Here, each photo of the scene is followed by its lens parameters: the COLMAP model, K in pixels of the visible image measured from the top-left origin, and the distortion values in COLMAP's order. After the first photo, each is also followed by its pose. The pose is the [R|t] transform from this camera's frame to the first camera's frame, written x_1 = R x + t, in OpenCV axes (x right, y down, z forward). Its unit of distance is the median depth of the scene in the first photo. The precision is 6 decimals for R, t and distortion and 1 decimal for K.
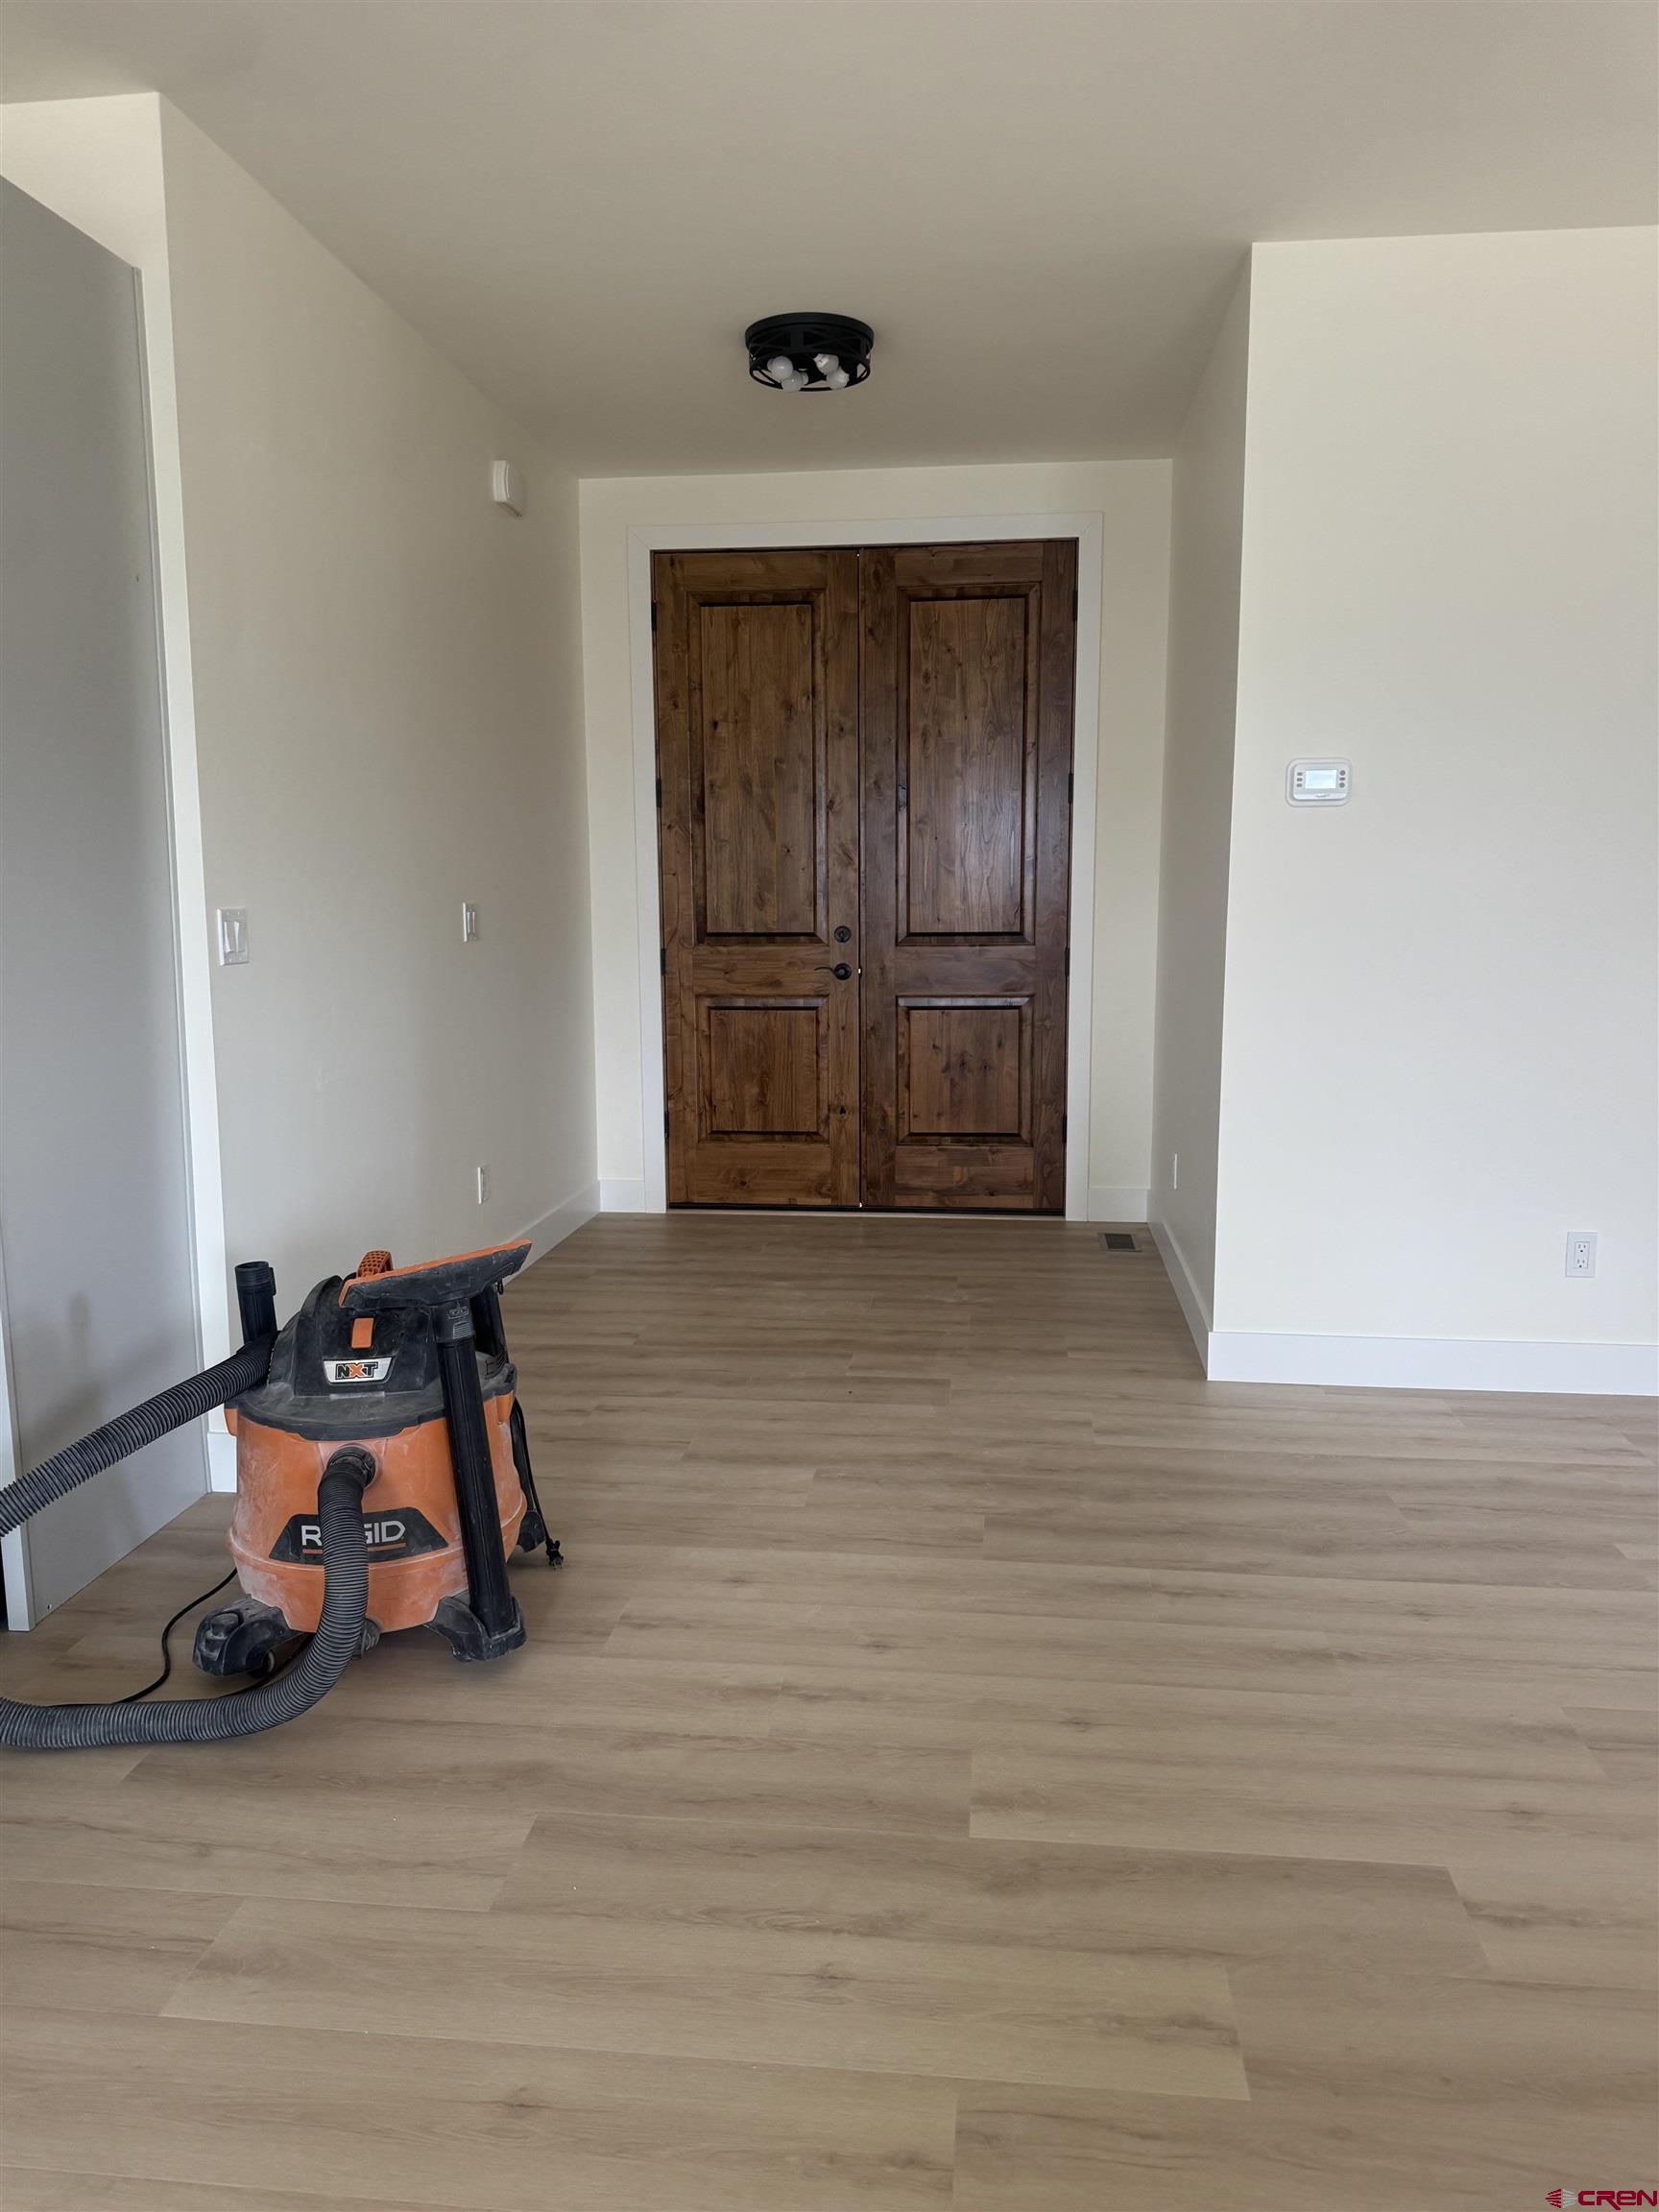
lens RADIAL K [[1594.0, 0, 830.0], [0, 1594.0, 1110.5], [0, 0, 1]] dist [0.007444, -0.005041]
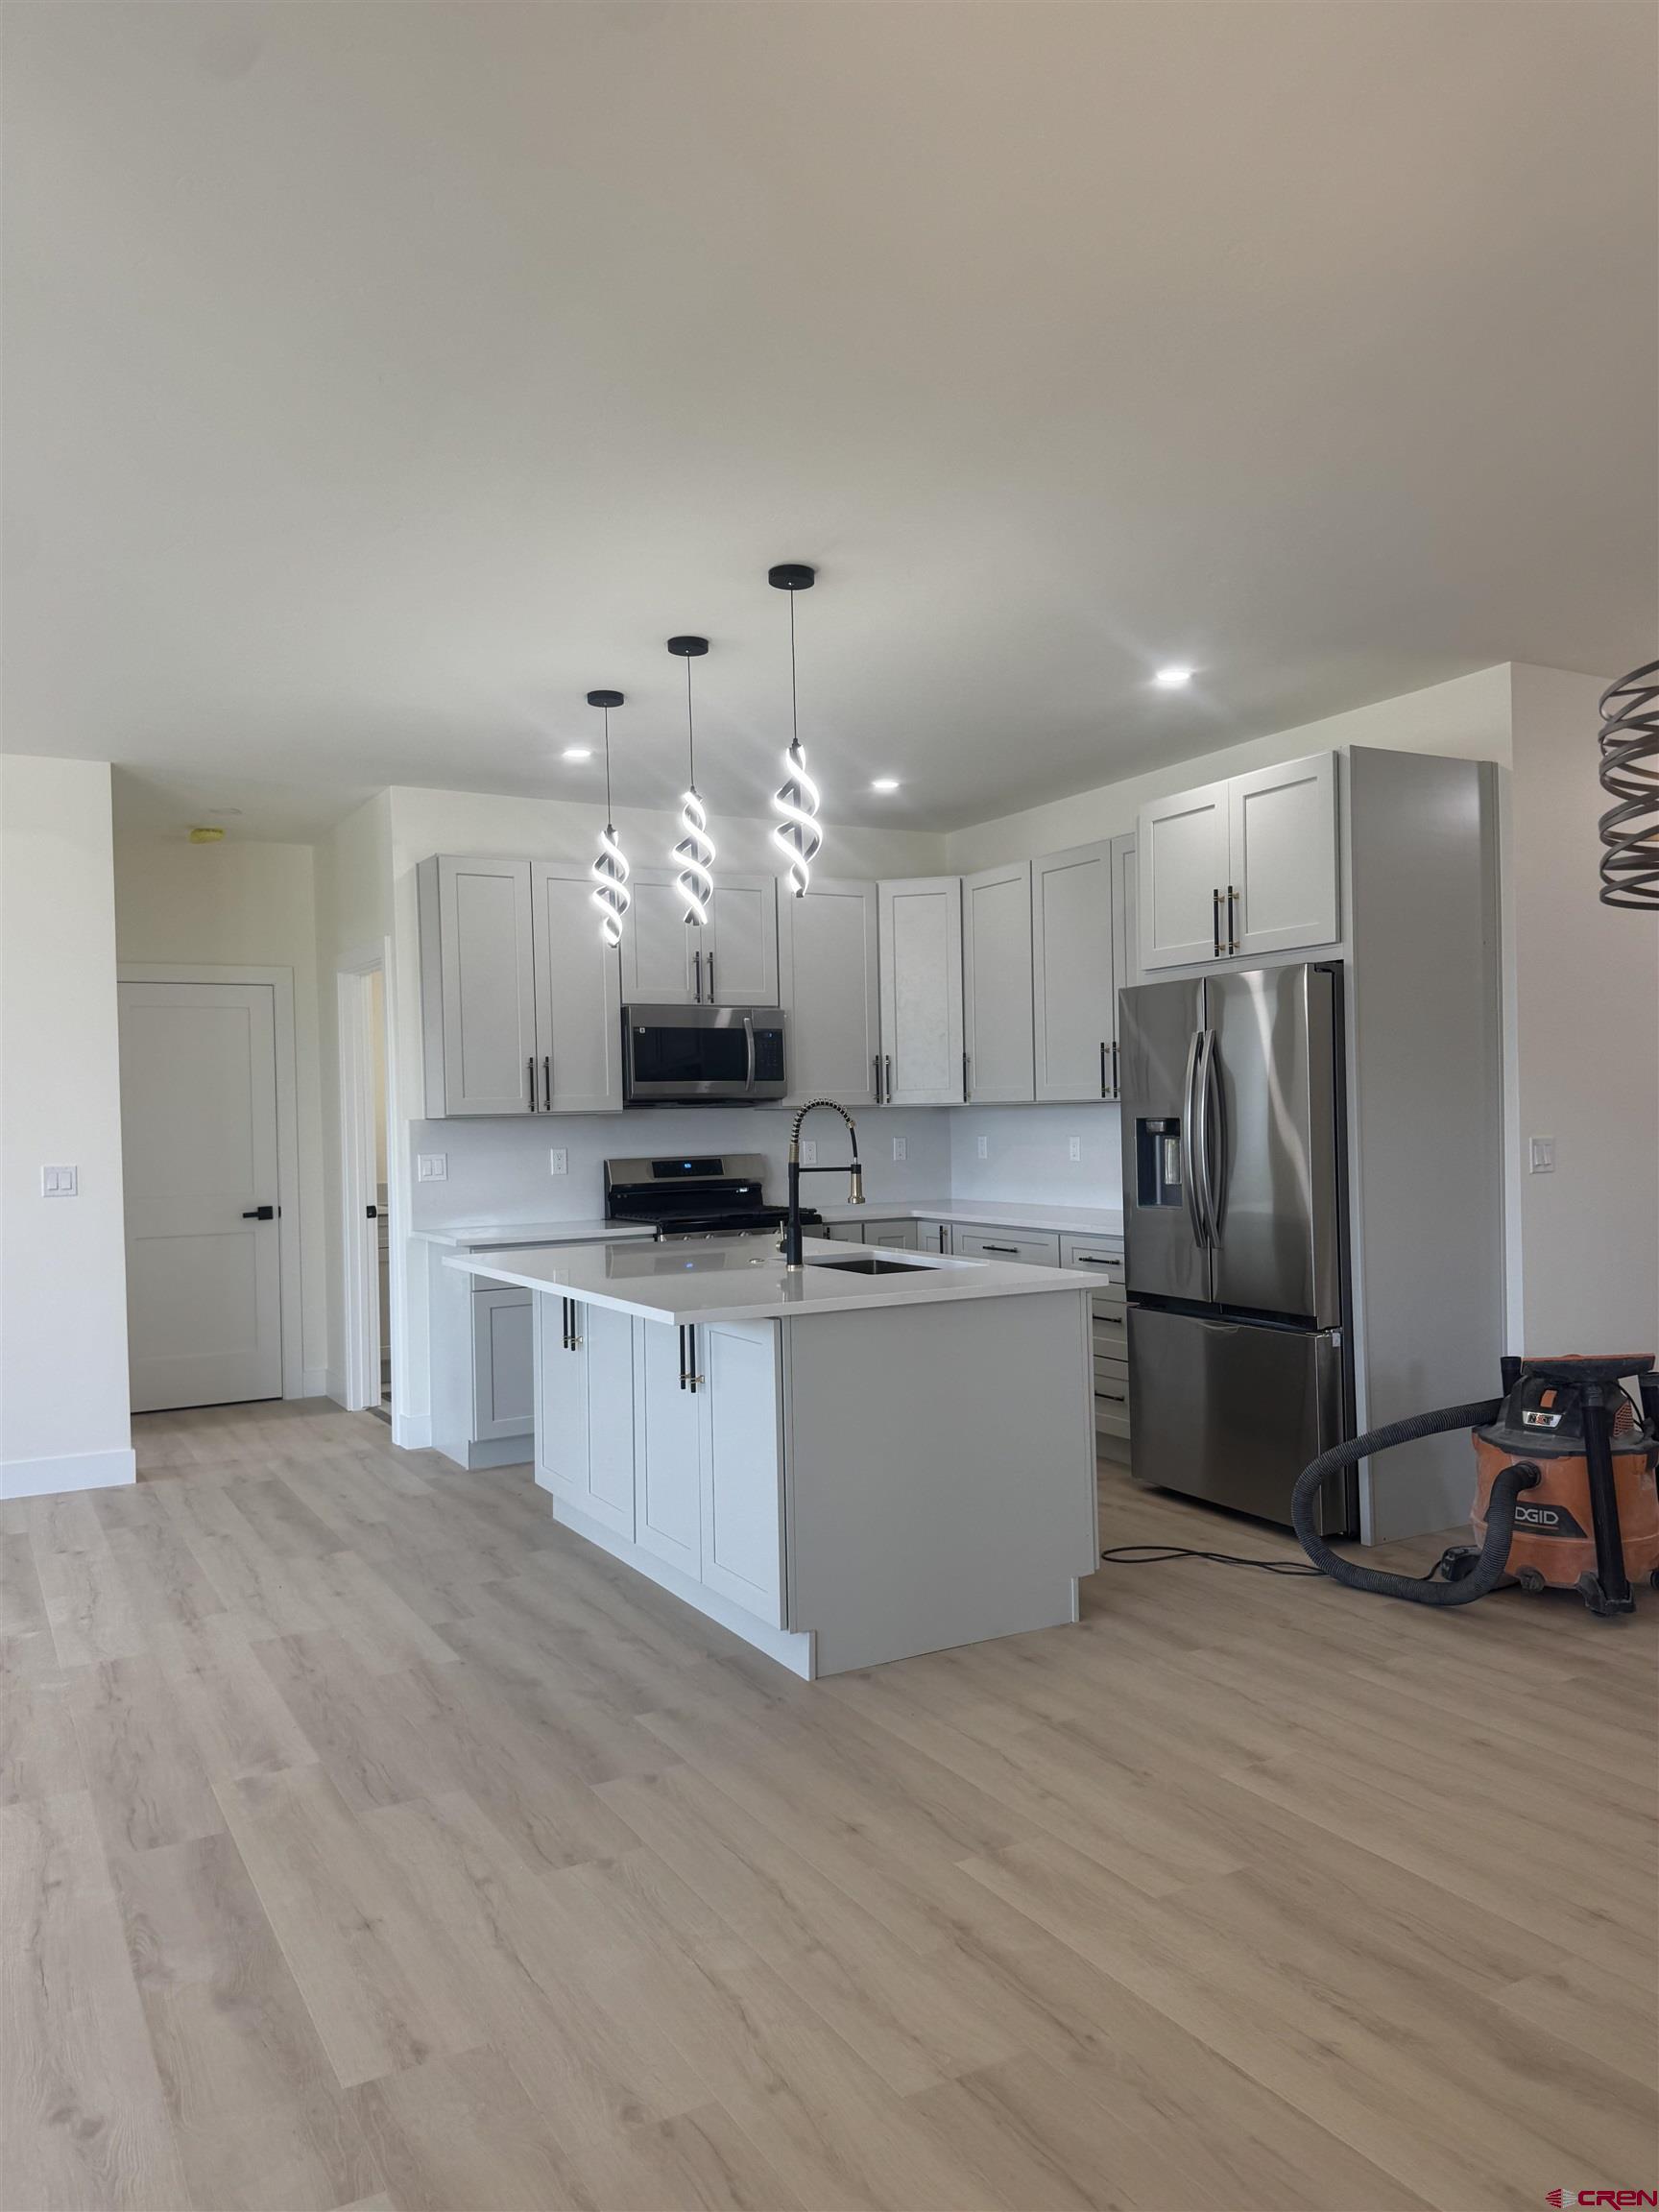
lens RADIAL K [[1594.0, 0, 830.0], [0, 1594.0, 1110.5], [0, 0, 1]] dist [0.007444, -0.005041]
pose [[0.584553, -0.003015, -0.811350, 0.628334], [-0.094374, 0.992953, -0.071683, 0.033167], [0.805848, 0.118473, 0.580149, -0.605422]]
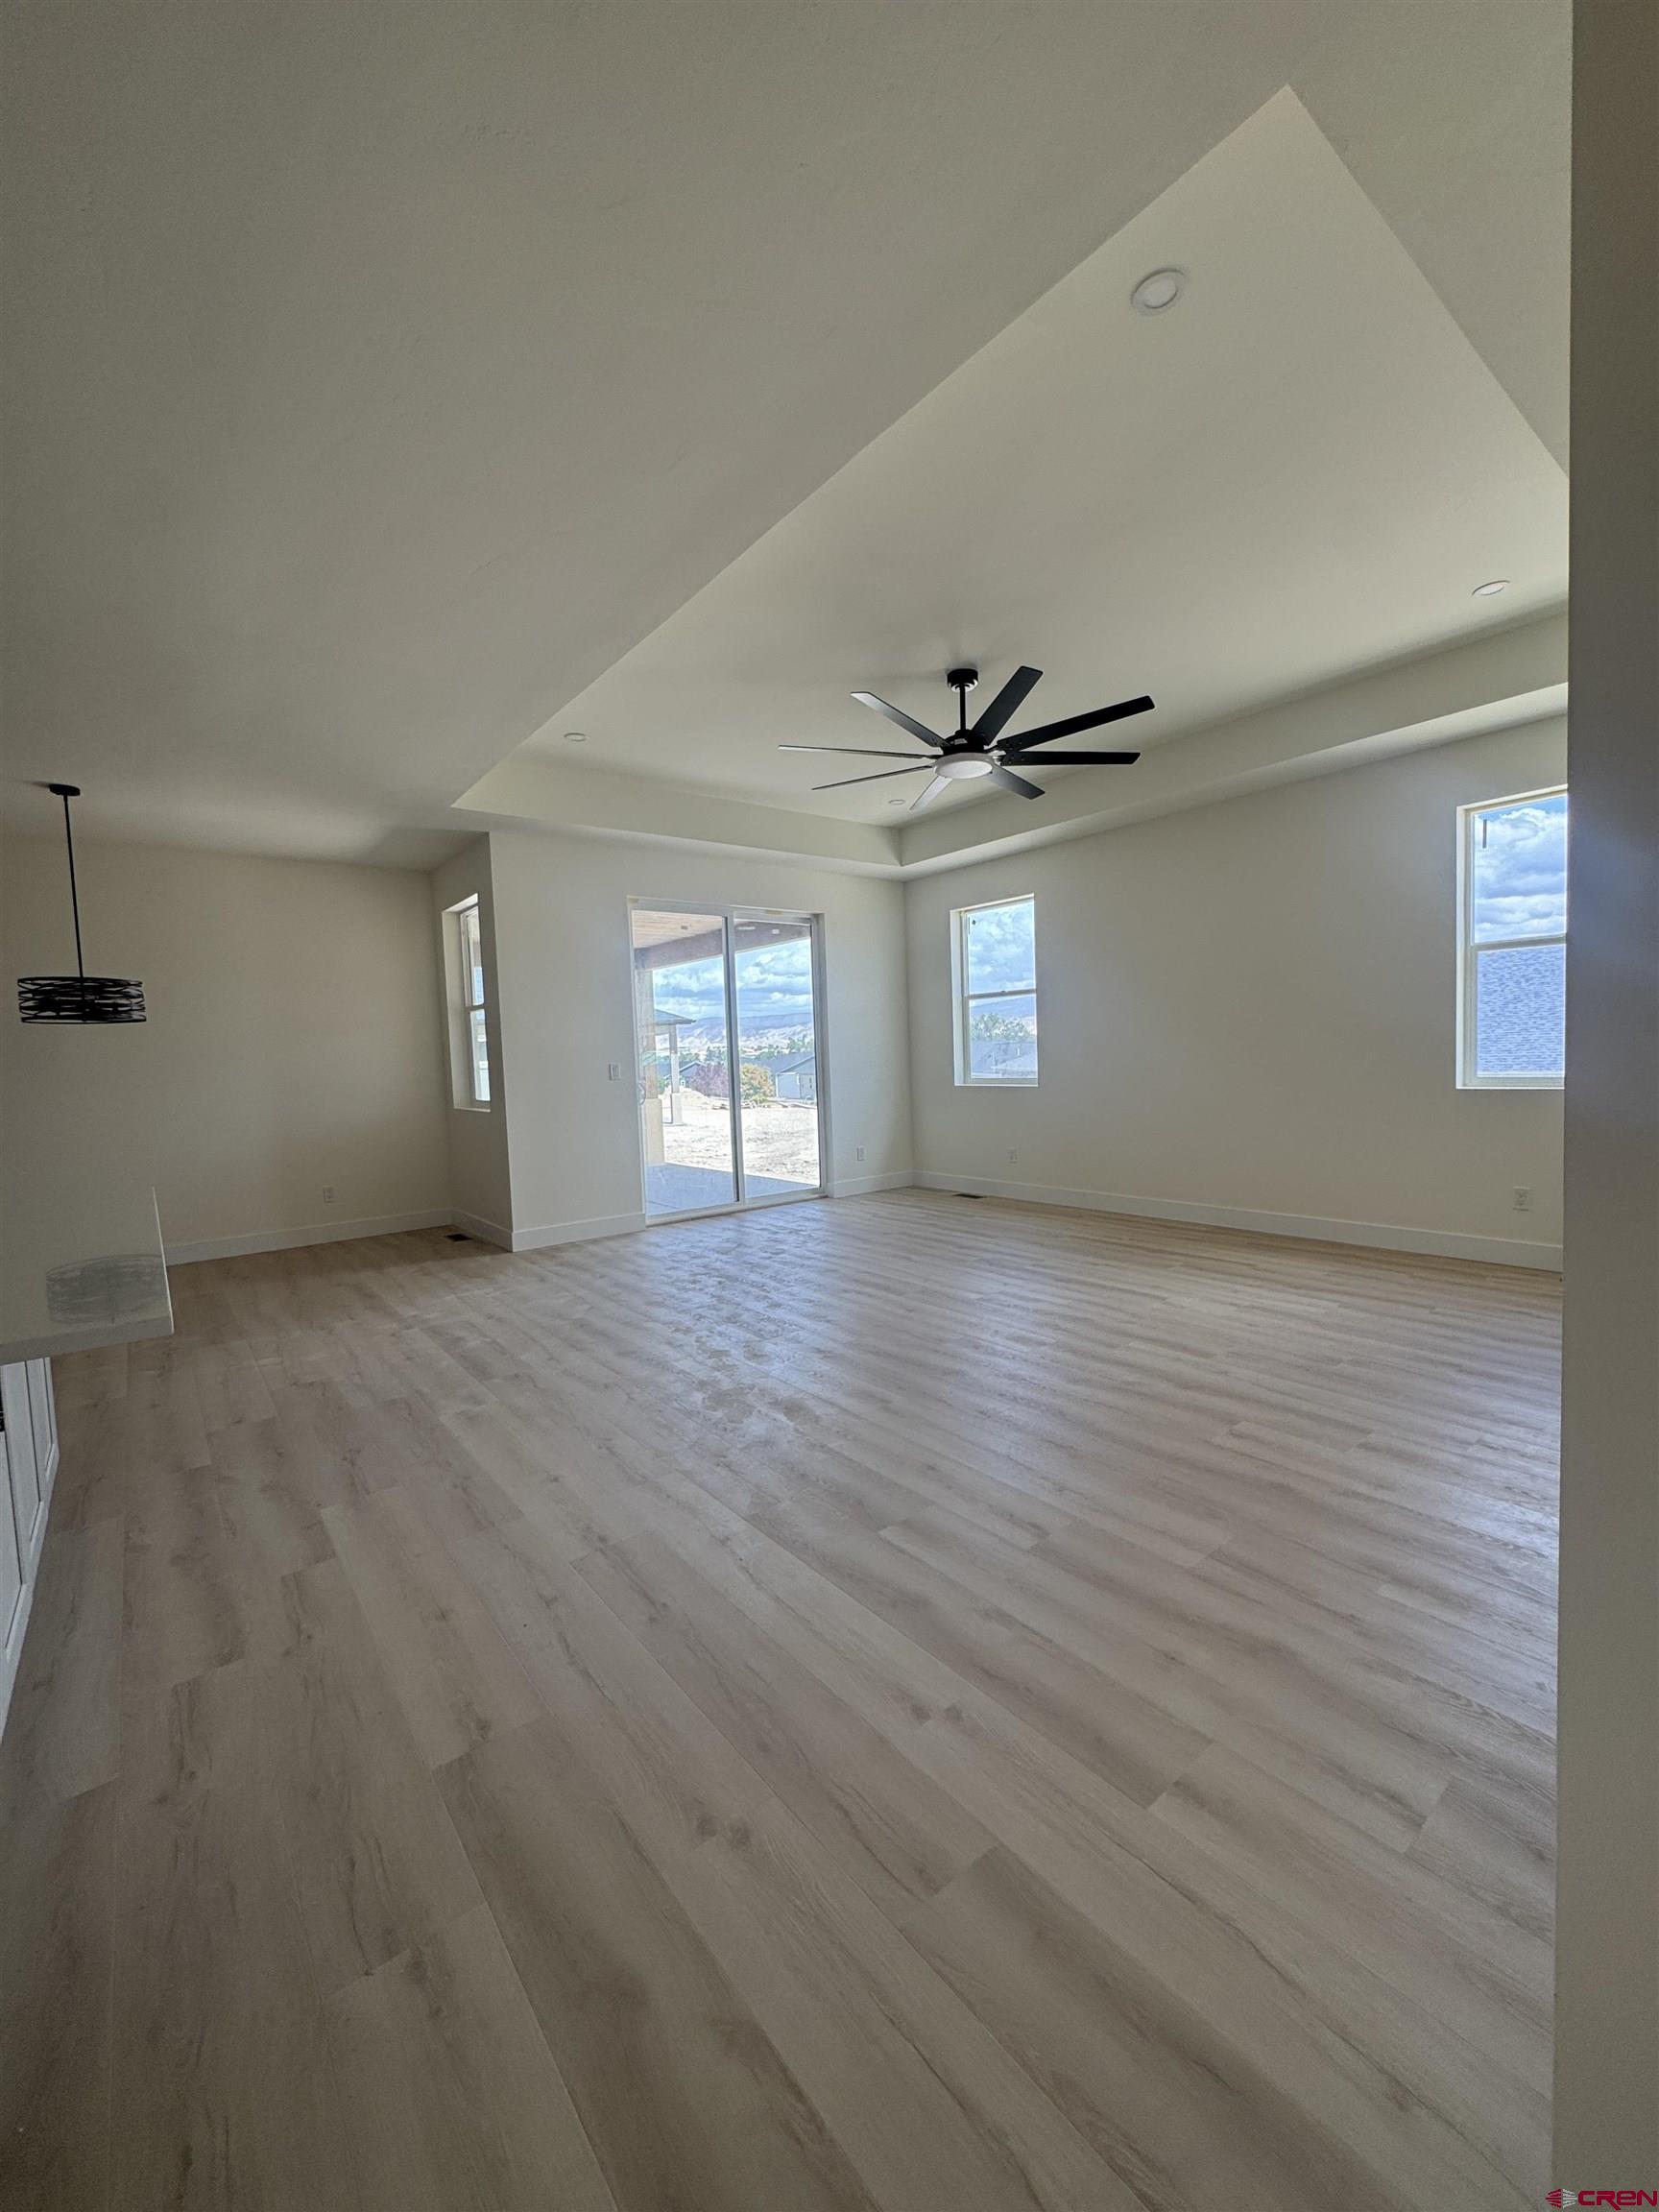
lens RADIAL K [[880.4, 0, 832.3], [0, 880.4, 1112.8], [0, 0, 1]] dist [-0.000047, -0.000013]
pose [[-0.705417, -0.011562, 0.708699, -1.975422], [0.146068, 0.976034, 0.161315, -0.019552], [-0.693579, 0.217313, -0.686821, 0.263849]]
